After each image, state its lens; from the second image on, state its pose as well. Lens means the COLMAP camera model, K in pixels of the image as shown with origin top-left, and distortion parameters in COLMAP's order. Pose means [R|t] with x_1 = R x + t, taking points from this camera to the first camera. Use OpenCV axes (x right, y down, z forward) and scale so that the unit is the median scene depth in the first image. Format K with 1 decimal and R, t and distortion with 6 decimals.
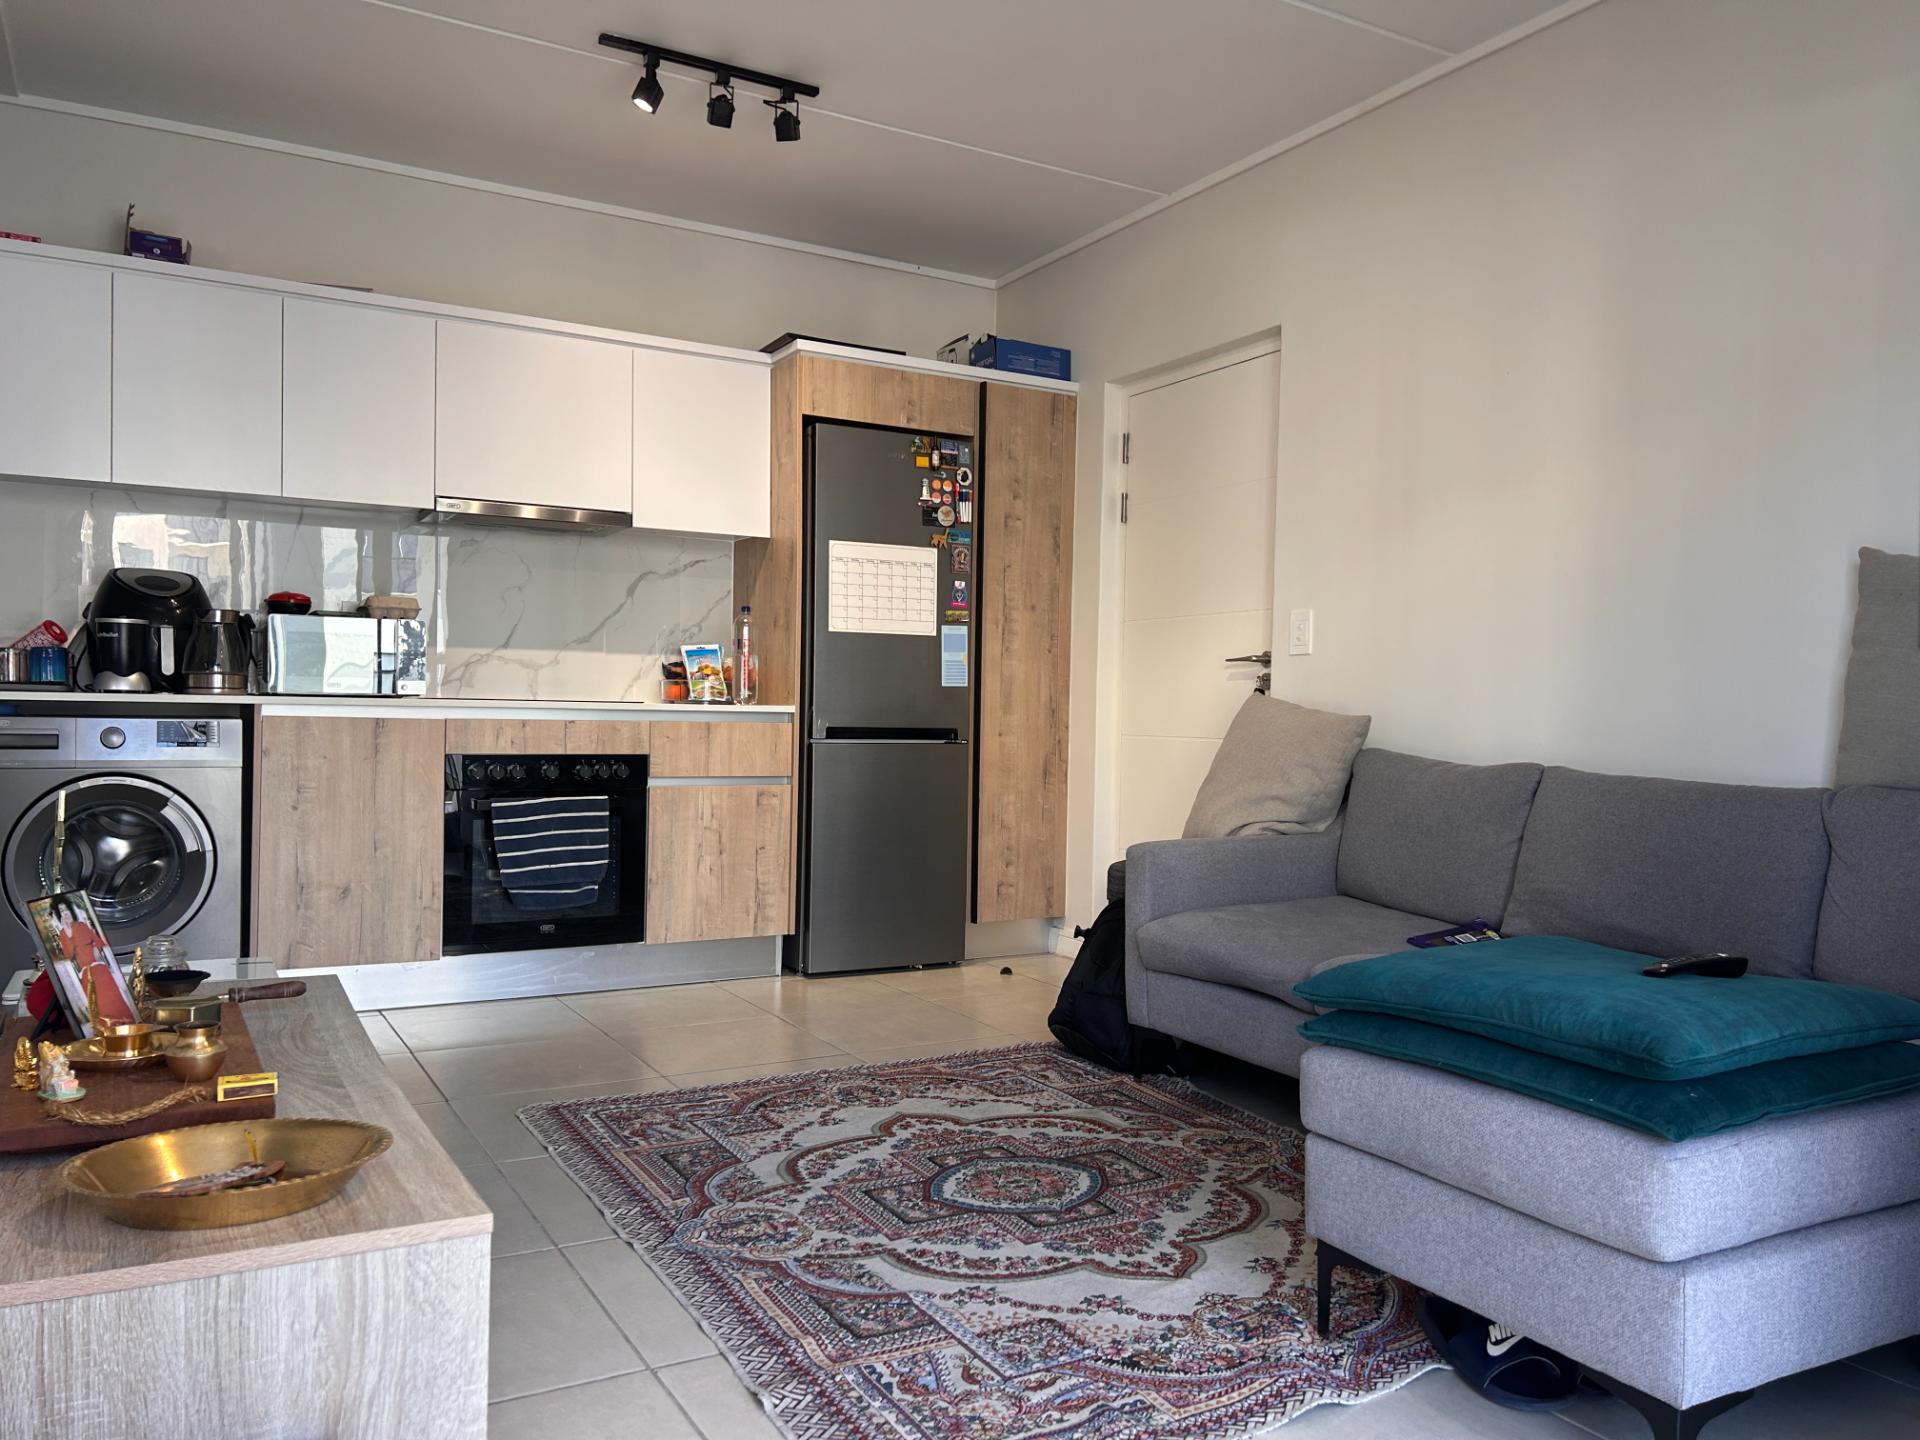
lens RADIAL K [[1449.8, 0, 966.8], [0, 1449.8, 723.2], [0, 0, 1]] dist [0.054058, -0.058301]
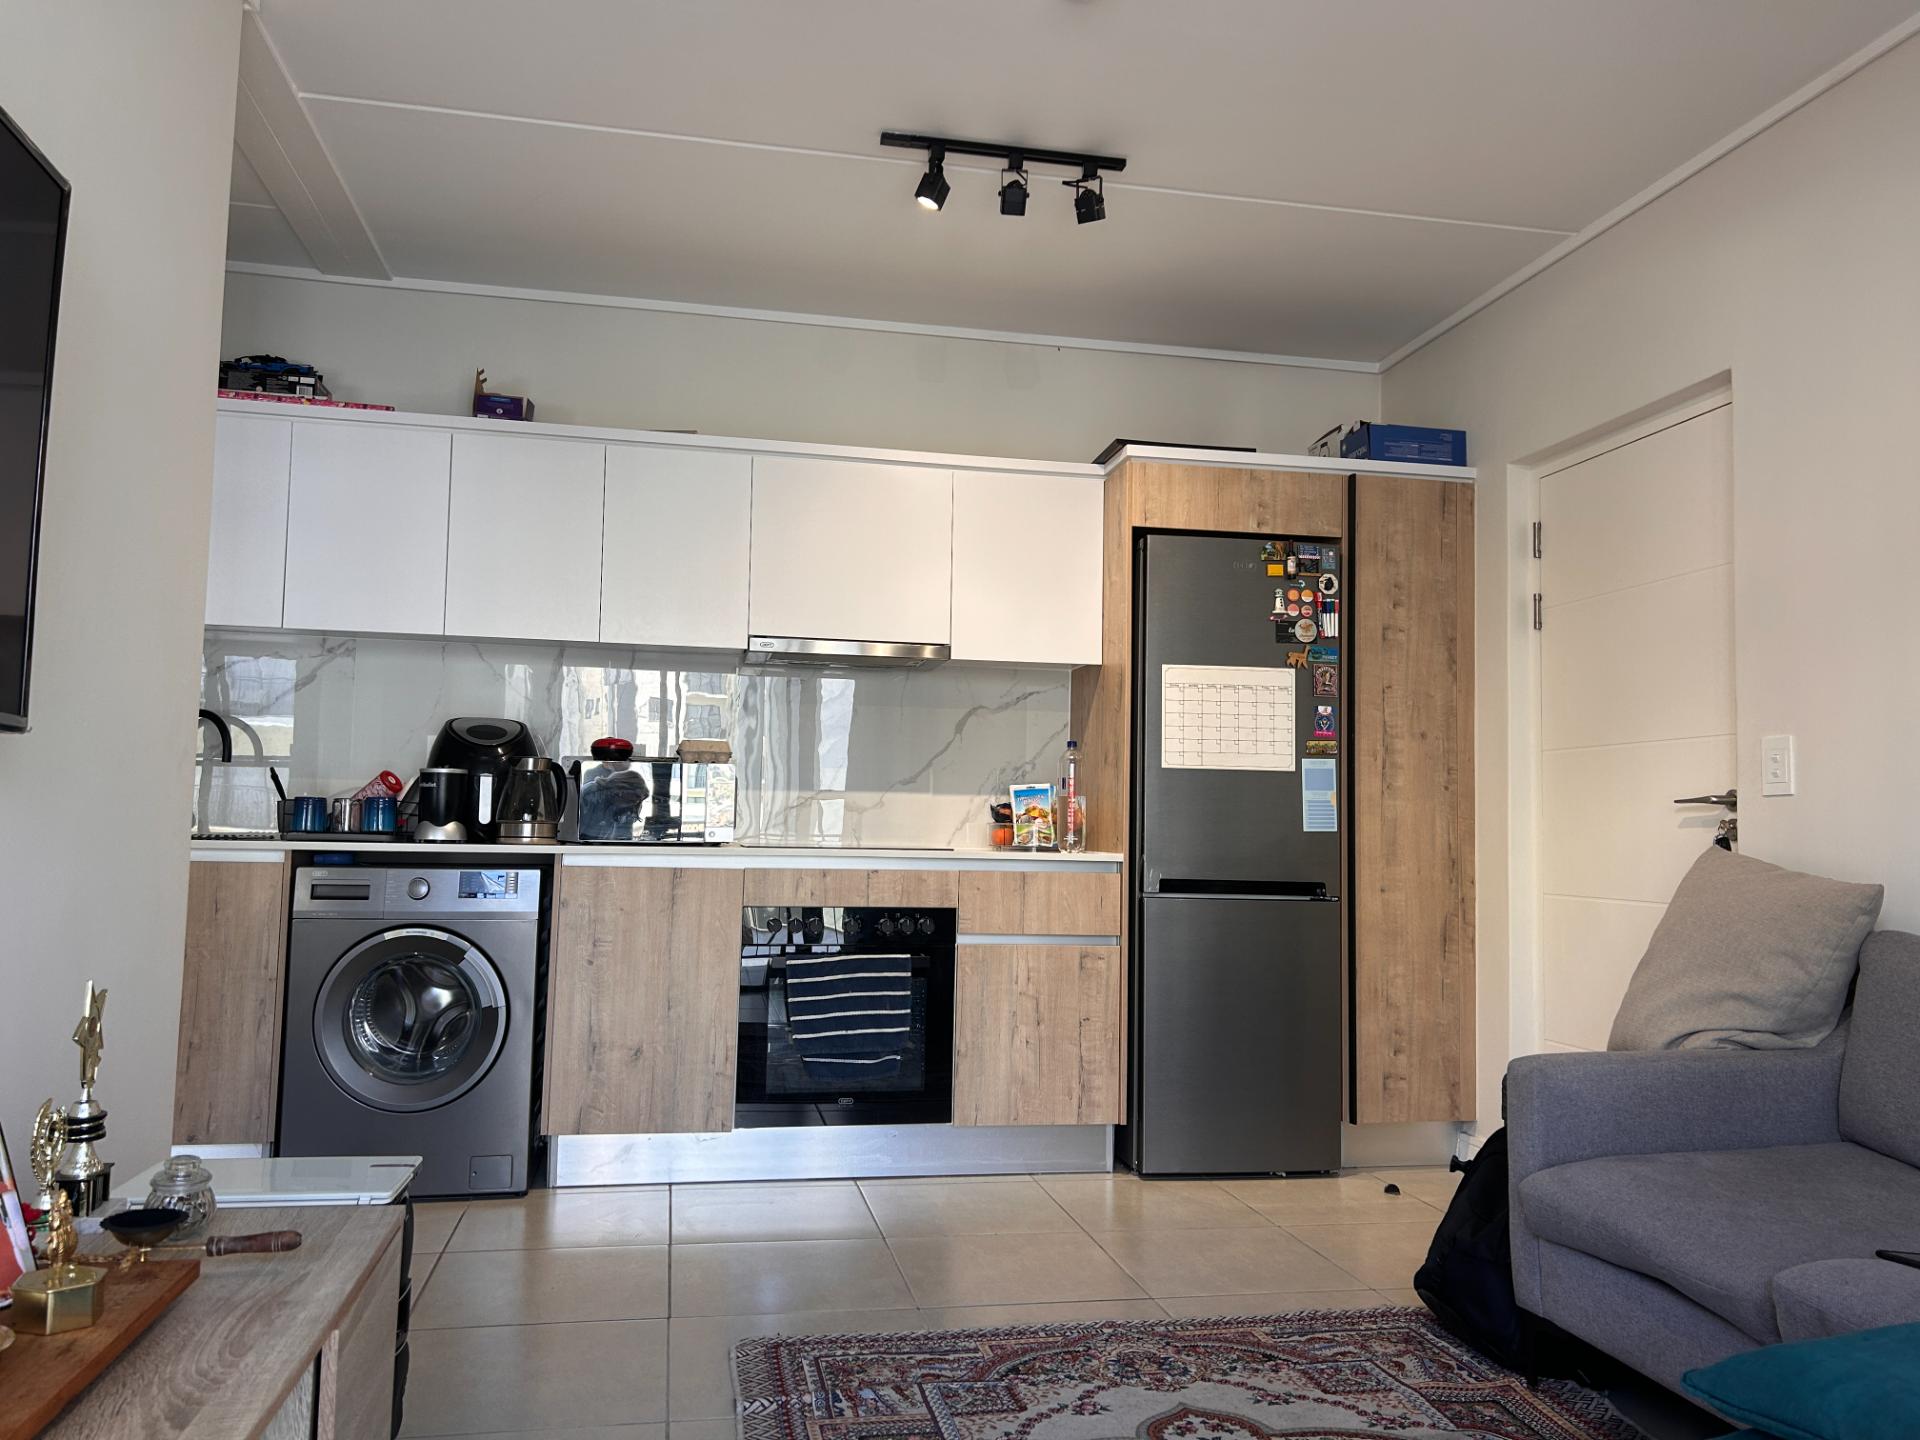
lens RADIAL K [[1449.8, 0, 940.2], [0, 1449.8, 716.2], [0, 0, 1]] dist [0.054058, -0.058301]
pose [[0.945461, -0.023945, -0.324854, 0.072394], [-0.006243, 0.995779, -0.091568, -0.016749], [0.325676, 0.088602, 0.941321, 0.160689]]
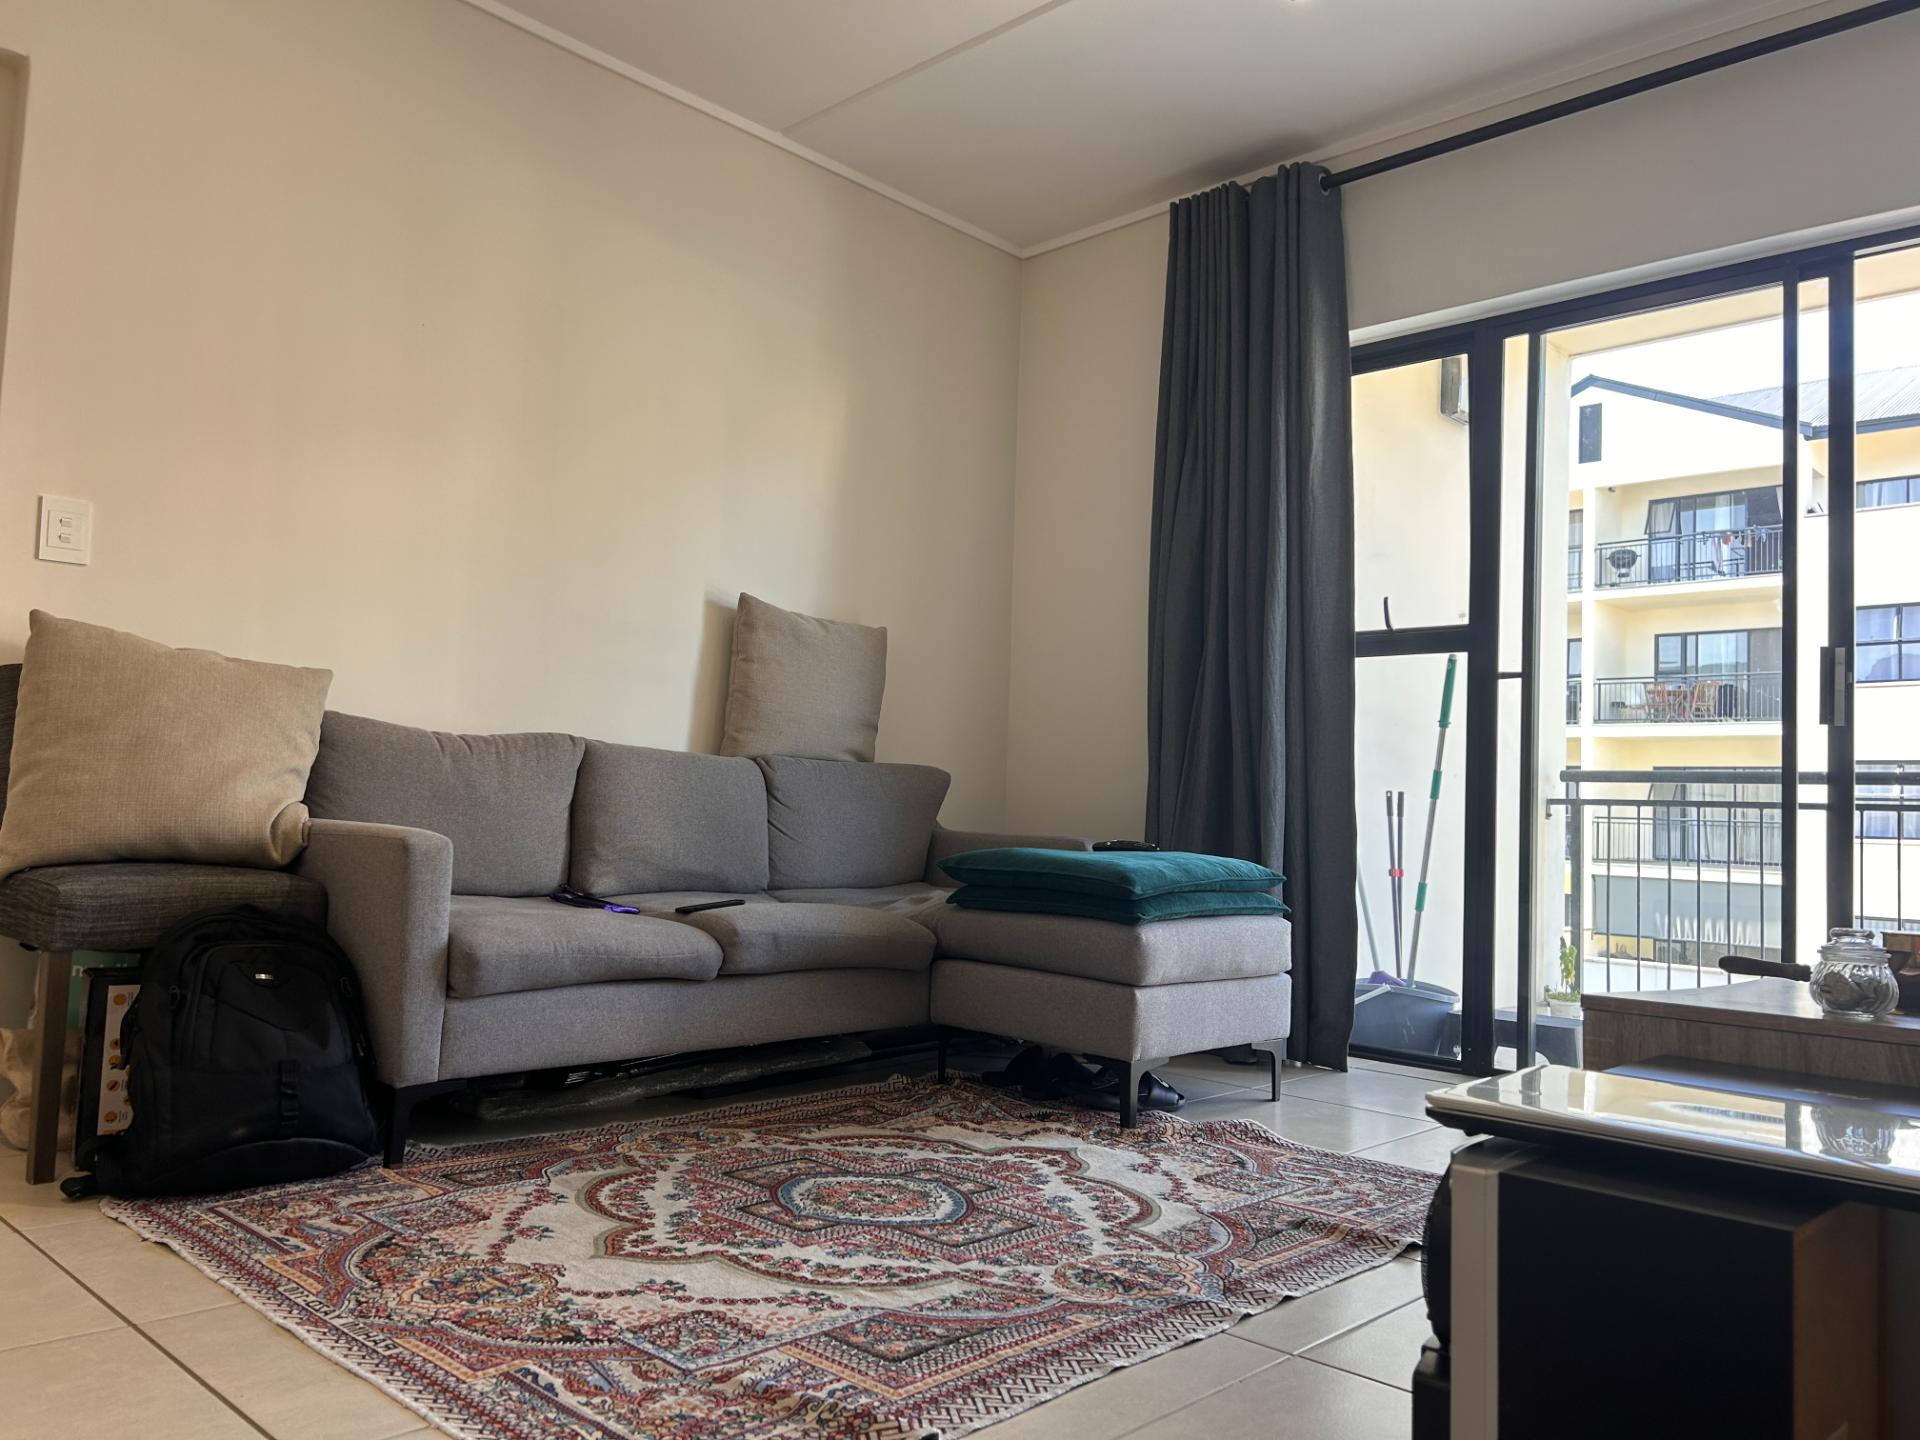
lens RADIAL K [[1449.8, 0, 962.1], [0, 1449.8, 708.9], [0, 0, 1]] dist [0.054058, -0.058301]
pose [[-0.295090, 0.043365, 0.954485, -0.564220], [-0.029369, 0.998086, -0.054425, 0.046651], [-0.955018, -0.044093, -0.293252, 0.826925]]
